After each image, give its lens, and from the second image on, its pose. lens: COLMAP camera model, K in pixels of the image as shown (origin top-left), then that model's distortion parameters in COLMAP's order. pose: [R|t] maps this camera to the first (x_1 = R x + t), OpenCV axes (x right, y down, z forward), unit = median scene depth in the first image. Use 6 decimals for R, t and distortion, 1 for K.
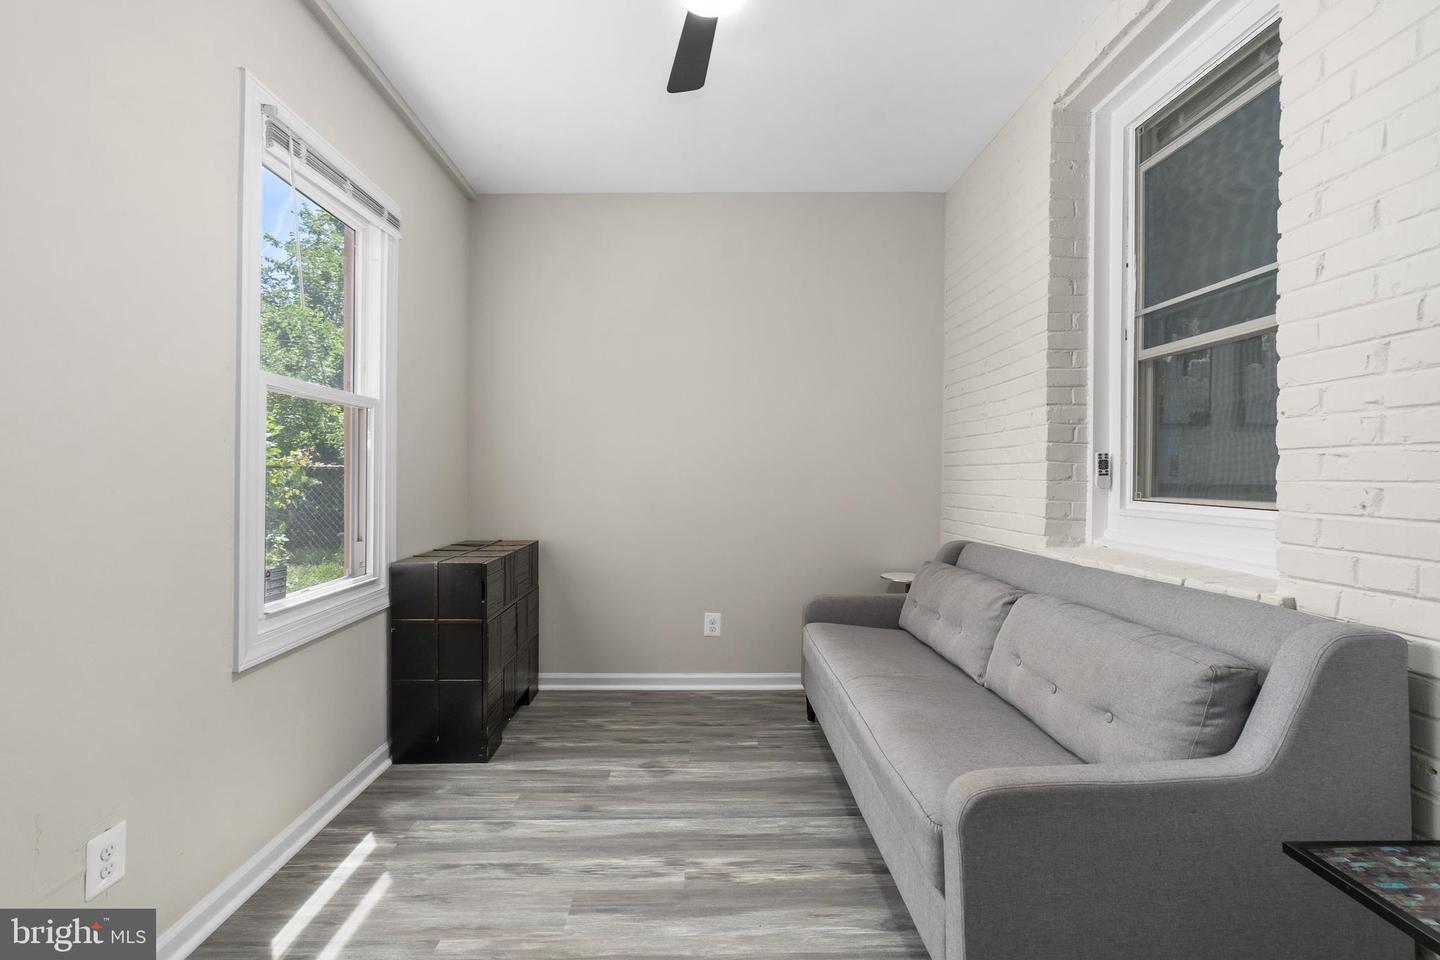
lens RADIAL K [[620.1, 0, 715.6], [0, 620.1, 480.1], [0, 0, 1]] dist [-0.008591, 0.002647]
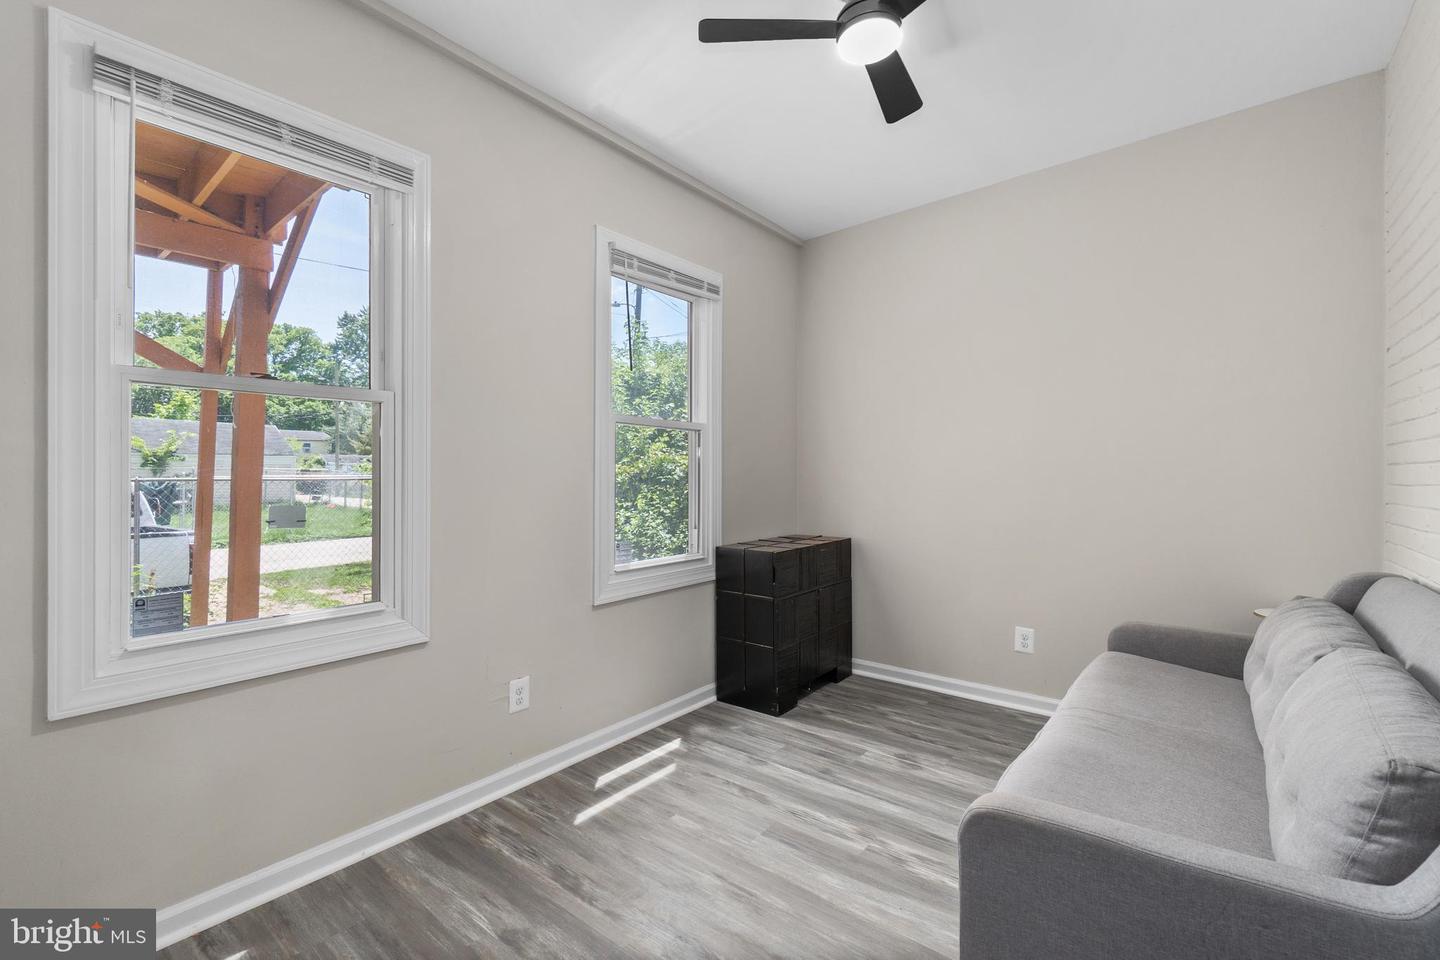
lens RADIAL K [[620.1, 0, 710.7], [0, 620.1, 475.1], [0, 0, 1]] dist [-0.008591, 0.002647]
pose [[0.760758, -0.005738, -0.649010, 0.381222], [-0.000717, 0.999953, -0.009682, -0.005973], [0.649035, 0.007831, 0.760718, -0.013663]]
